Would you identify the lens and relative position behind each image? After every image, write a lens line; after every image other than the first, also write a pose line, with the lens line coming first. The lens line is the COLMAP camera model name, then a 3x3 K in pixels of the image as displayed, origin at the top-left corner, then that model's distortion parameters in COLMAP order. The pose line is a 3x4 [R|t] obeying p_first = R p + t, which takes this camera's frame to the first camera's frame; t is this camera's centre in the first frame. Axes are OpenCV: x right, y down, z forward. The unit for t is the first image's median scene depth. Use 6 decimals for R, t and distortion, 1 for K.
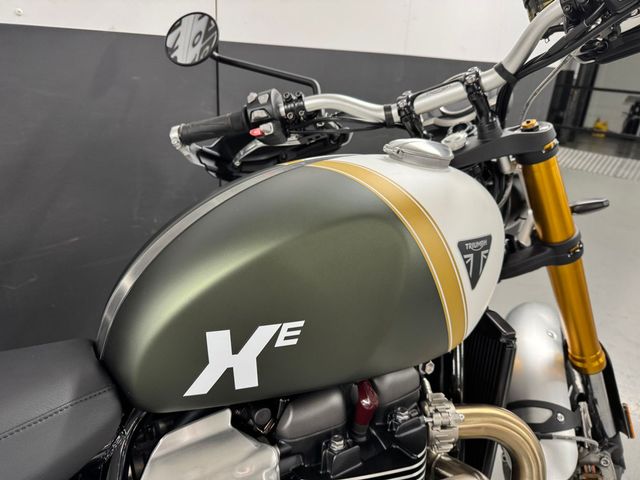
lens RADIAL K [[445.7, 0, 340.0], [0, 445.7, 241.0], [0, 0, 1]] dist [-0.026561, -0.002643]
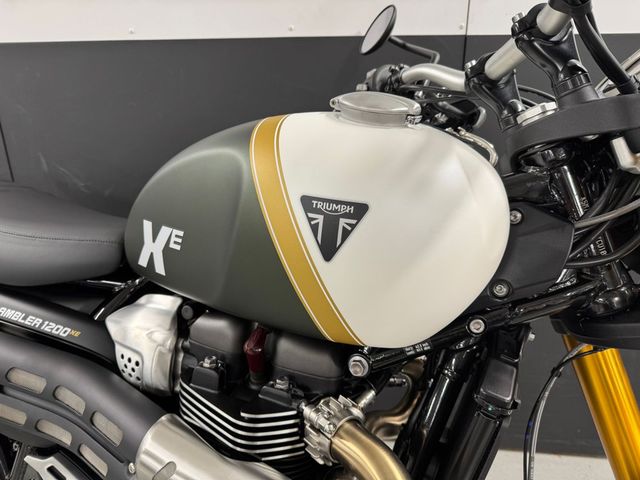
lens RADIAL K [[460.1, 0, 323.0], [0, 460.1, 239.6], [0, 0, 1]] dist [0.009666, -0.000977]
pose [[0.533424, 0.198980, -0.822110, 1.048541], [-0.266420, 0.961990, 0.059971, 0.020940], [0.802795, 0.187037, 0.566161, 0.540618]]
